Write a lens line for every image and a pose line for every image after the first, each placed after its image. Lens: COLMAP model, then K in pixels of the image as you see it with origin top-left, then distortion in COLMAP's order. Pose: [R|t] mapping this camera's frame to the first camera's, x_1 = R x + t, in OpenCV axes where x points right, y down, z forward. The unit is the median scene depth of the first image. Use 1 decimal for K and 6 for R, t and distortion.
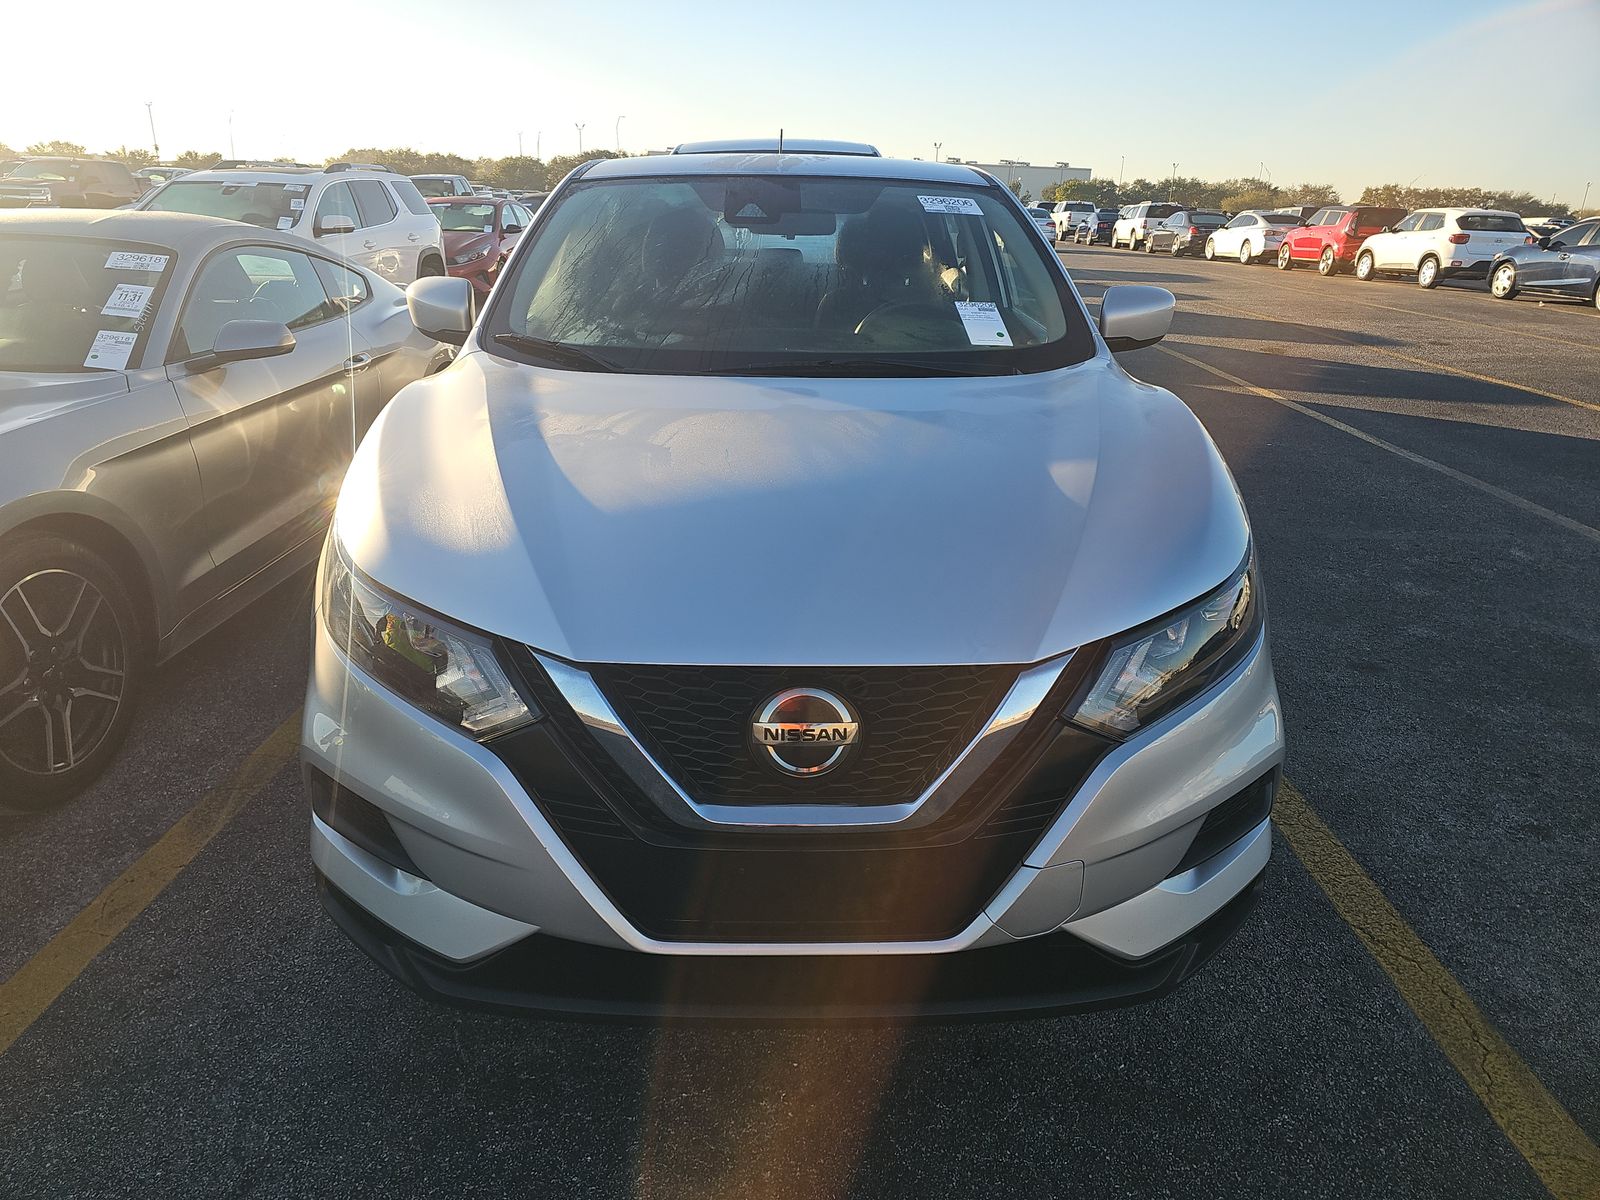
lens RADIAL K [[1054.1, 0, 805.9], [0, 1054.1, 631.9], [0, 0, 1]] dist [0.050697, -0.043245]
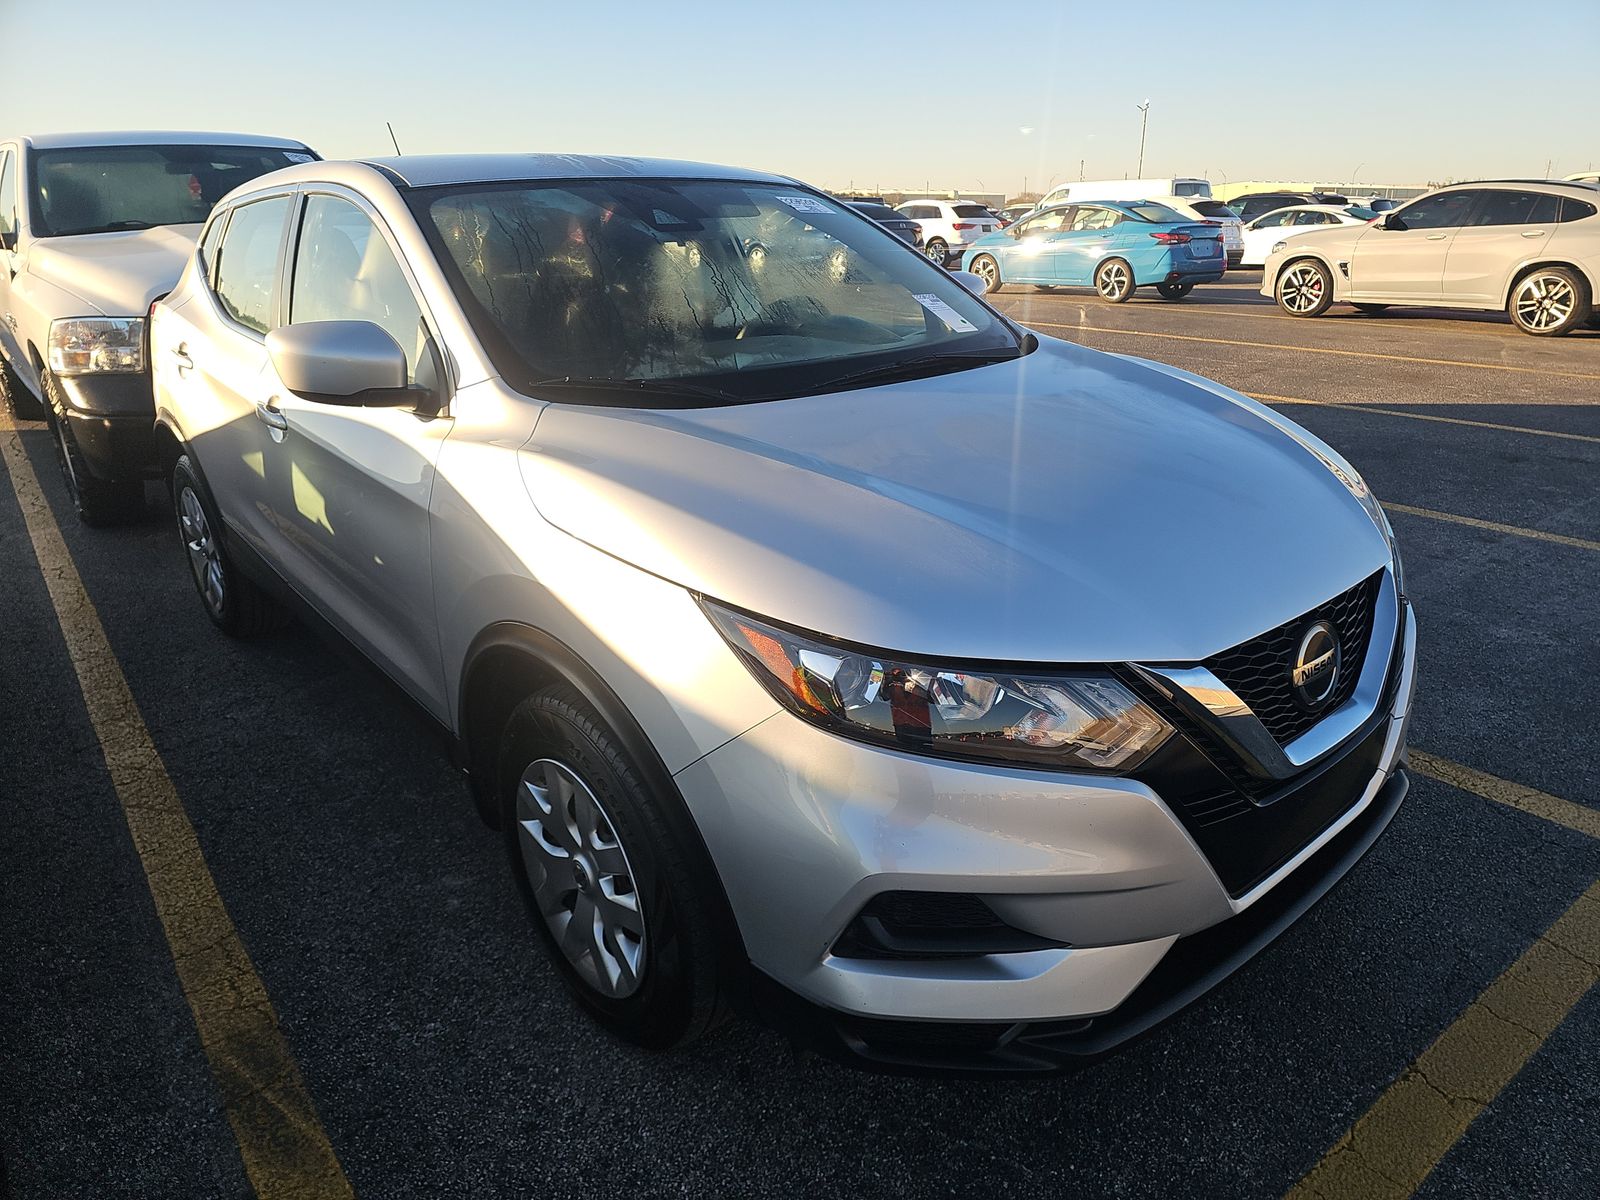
lens RADIAL K [[1054.1, 0, 805.9], [0, 1054.1, 631.9], [0, 0, 1]] dist [0.050697, -0.043245]
pose [[0.755136, -0.264942, 0.599647, -0.969859], [0.262675, 0.960342, 0.093521, -0.169413], [-0.600643, 0.086891, 0.794782, 0.359880]]
